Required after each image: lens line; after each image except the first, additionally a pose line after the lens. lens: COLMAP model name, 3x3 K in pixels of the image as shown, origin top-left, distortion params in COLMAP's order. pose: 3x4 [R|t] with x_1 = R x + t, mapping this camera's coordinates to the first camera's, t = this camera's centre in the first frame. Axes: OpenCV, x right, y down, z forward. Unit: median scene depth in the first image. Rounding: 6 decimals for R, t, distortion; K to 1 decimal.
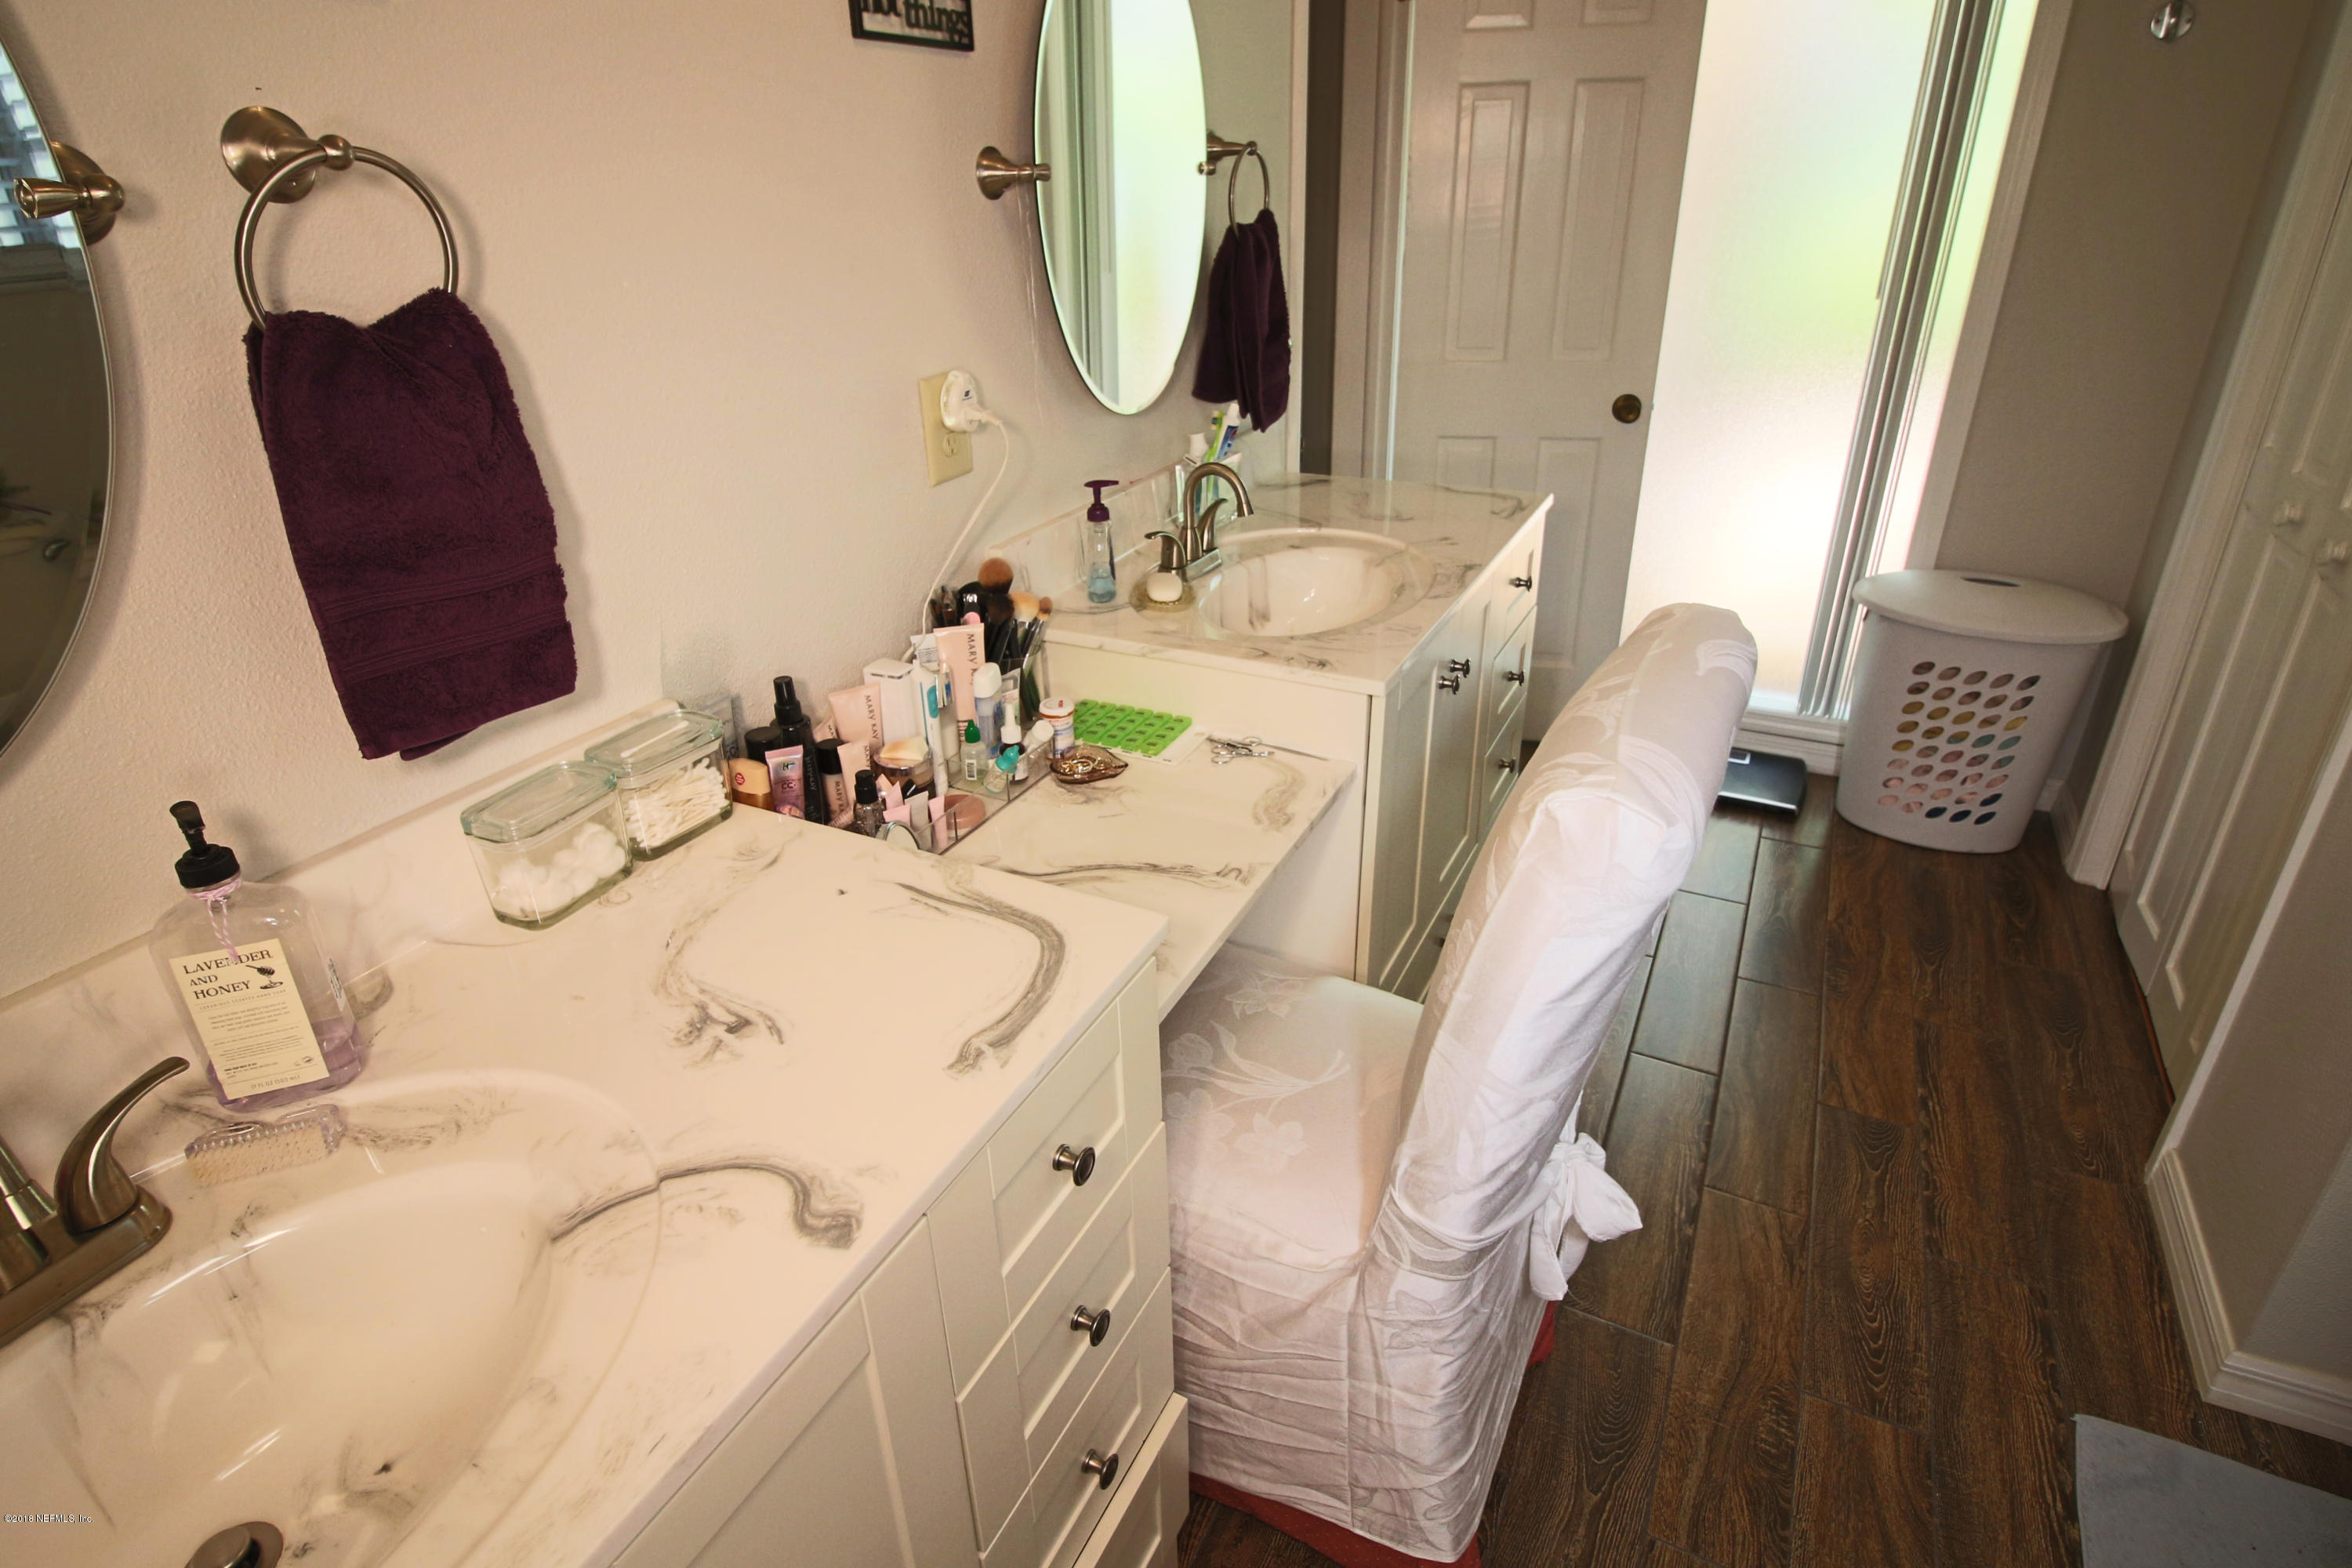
lens RADIAL K [[1213.4, 0, 1172.7], [0, 1213.4, 741.5], [0, 0, 1]] dist [-0.000935, -0.016919]
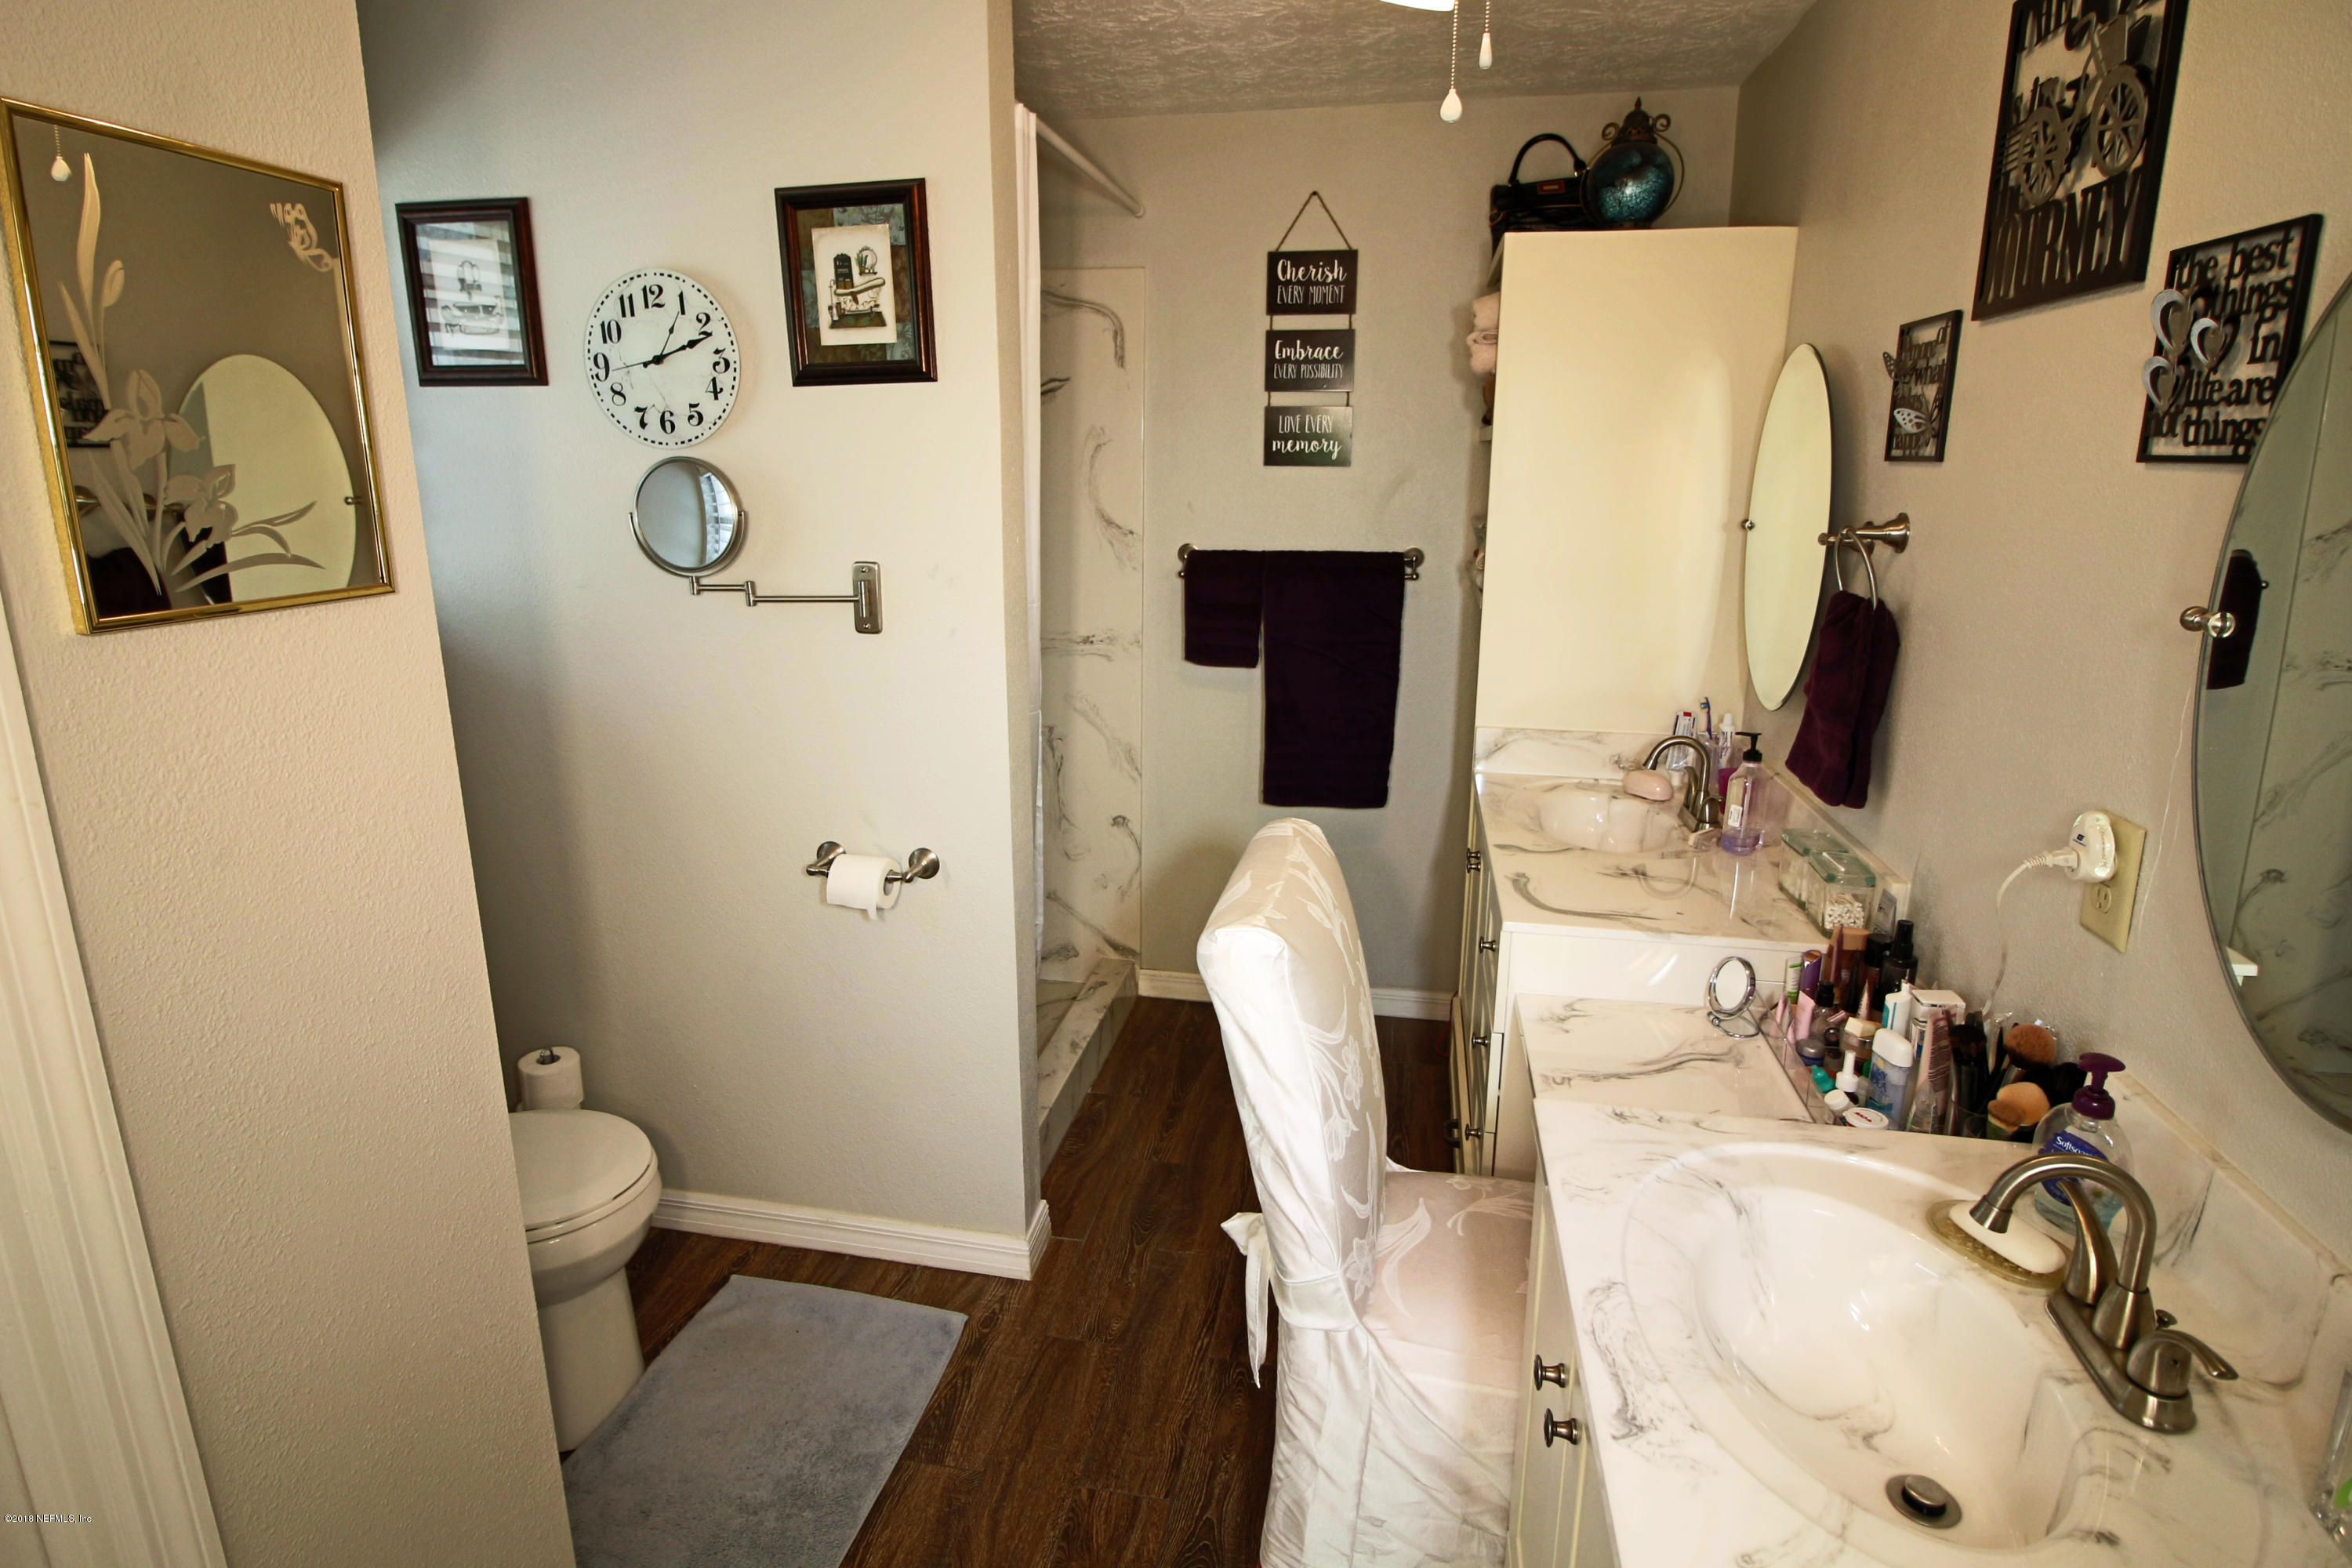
lens RADIAL K [[1213.4, 0, 1172.7], [0, 1213.4, 741.5], [0, 0, 1]] dist [-0.000935, -0.016919]
pose [[-0.959340, 0.083713, -0.269554, 0.963929], [-0.103733, 0.783603, 0.612541, -1.160361], [0.262501, 0.615596, -0.743058, 2.091260]]
